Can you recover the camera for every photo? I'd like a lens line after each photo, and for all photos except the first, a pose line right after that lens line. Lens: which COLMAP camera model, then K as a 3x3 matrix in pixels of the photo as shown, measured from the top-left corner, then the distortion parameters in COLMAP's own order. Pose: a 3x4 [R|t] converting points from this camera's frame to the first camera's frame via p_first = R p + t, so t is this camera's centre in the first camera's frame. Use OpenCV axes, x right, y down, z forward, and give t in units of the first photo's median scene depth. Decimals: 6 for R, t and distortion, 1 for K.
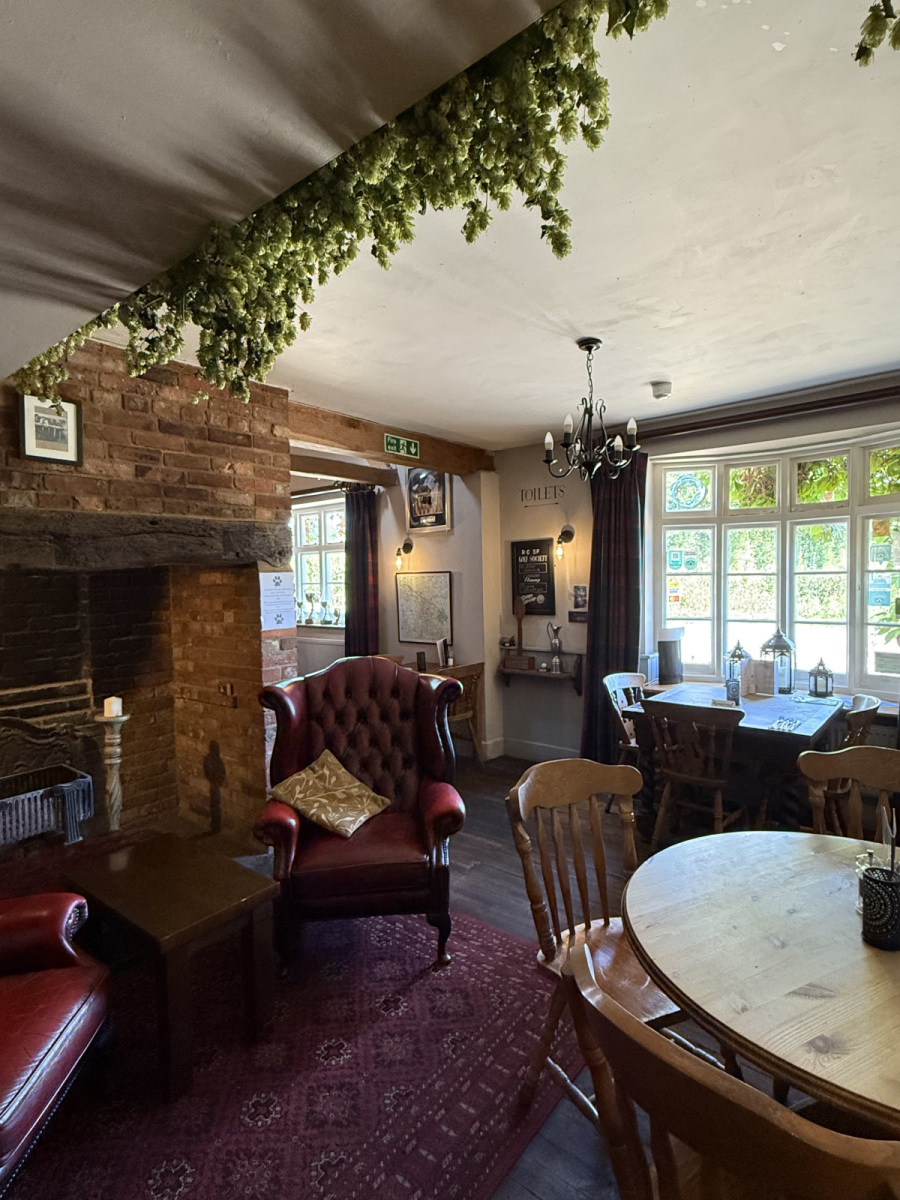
lens RADIAL K [[625.3, 0, 451.5], [0, 625.3, 599.2], [0, 0, 1]] dist [0.006384, 0.000917]
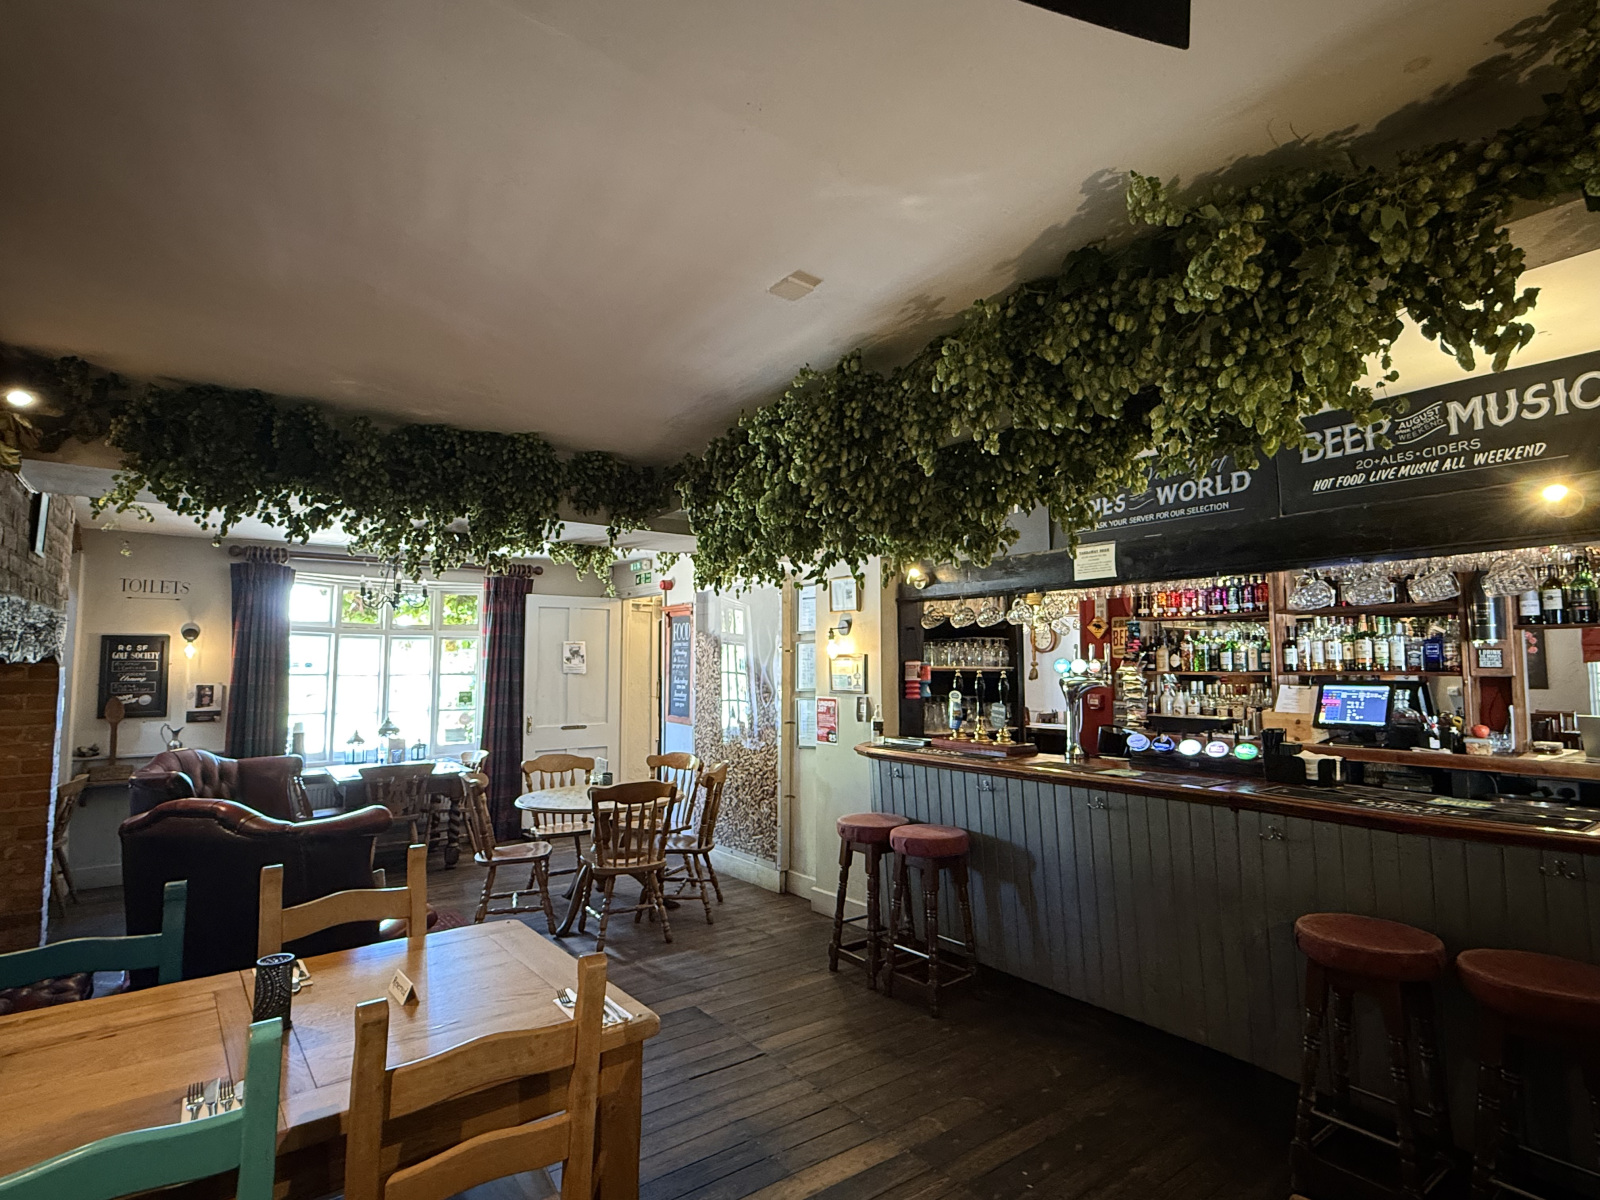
lens RADIAL K [[833.7, 0, 799.6], [0, 833.7, 596.1], [0, 0, 1]] dist [0.006384, 0.000917]
pose [[0.243683, 0.111059, 0.963475, -0.831693], [0.039780, 0.991441, -0.124344, 0.040133], [-0.969039, 0.068627, 0.237179, -0.234050]]
